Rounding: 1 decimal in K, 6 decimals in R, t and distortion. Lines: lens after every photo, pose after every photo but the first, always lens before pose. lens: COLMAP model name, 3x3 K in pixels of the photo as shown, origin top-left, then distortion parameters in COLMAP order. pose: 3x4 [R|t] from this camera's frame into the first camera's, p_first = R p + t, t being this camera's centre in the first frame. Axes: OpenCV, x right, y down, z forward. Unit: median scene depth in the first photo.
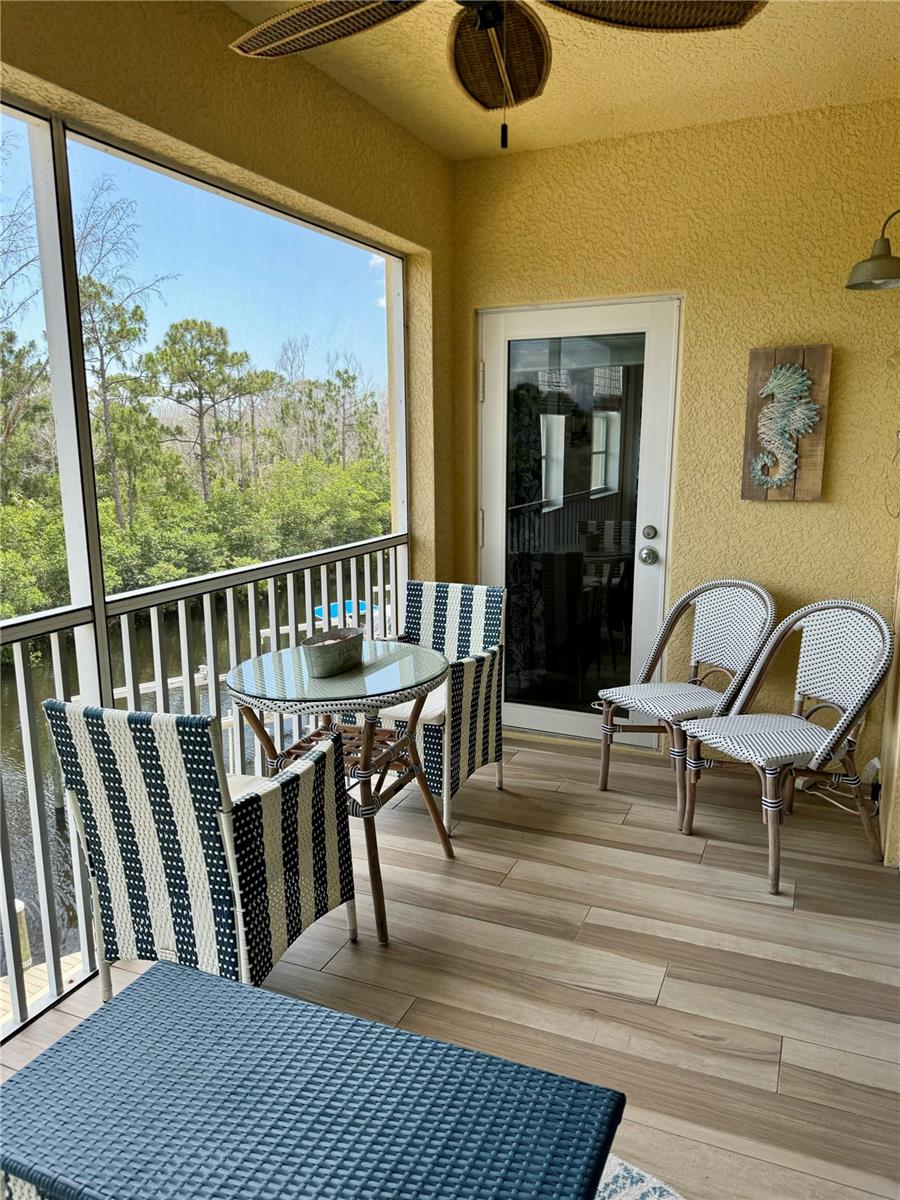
lens RADIAL K [[827.1, 0, 452.5], [0, 827.1, 609.2], [0, 0, 1]] dist [0.033476, -0.110606]
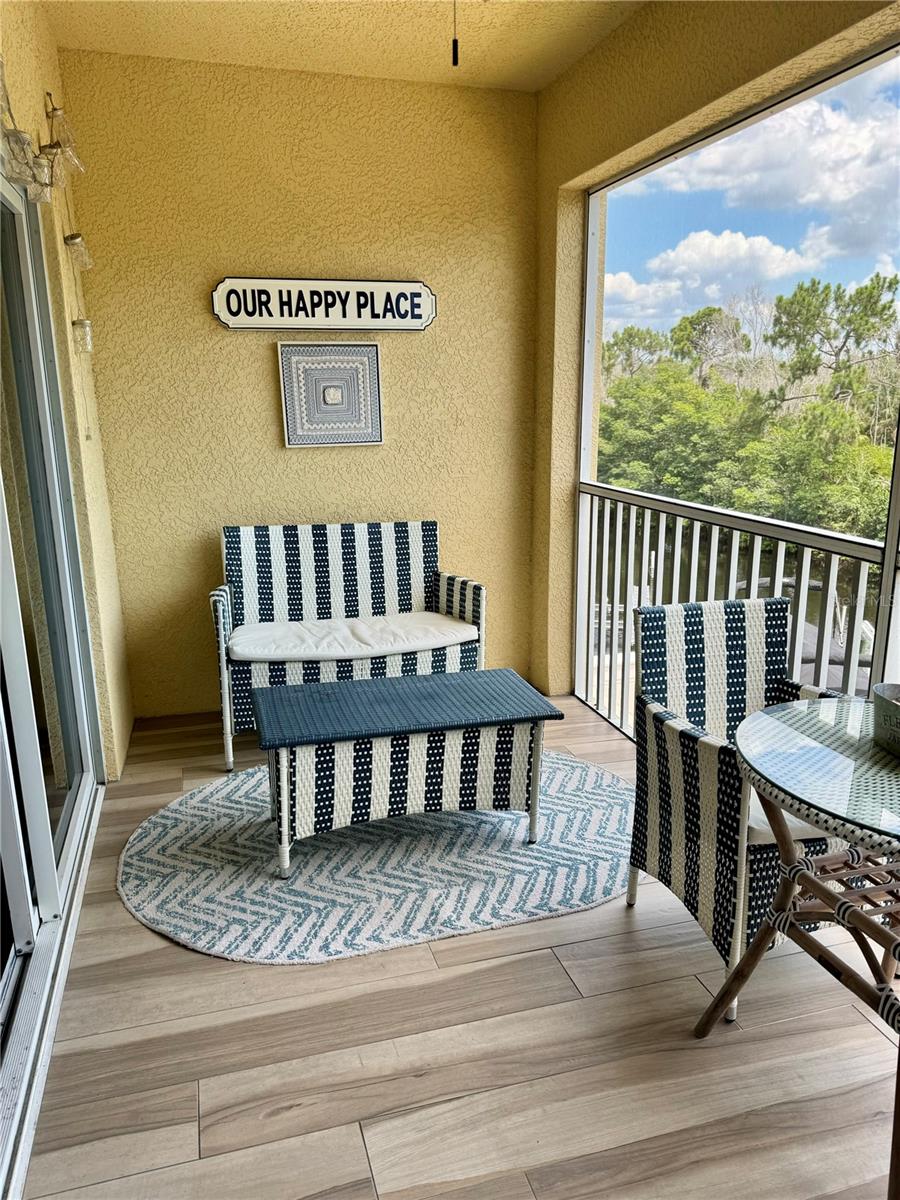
lens RADIAL K [[835.8, 0, 450.0], [0, 835.8, 600.0], [0, 0, 1]] dist [0.099602, -0.153222]
pose [[-0.775744, 0.164081, -0.609343, 0.643406], [-0.107314, 0.917239, 0.383609, -0.308530], [0.621856, 0.362973, -0.693935, 1.571223]]
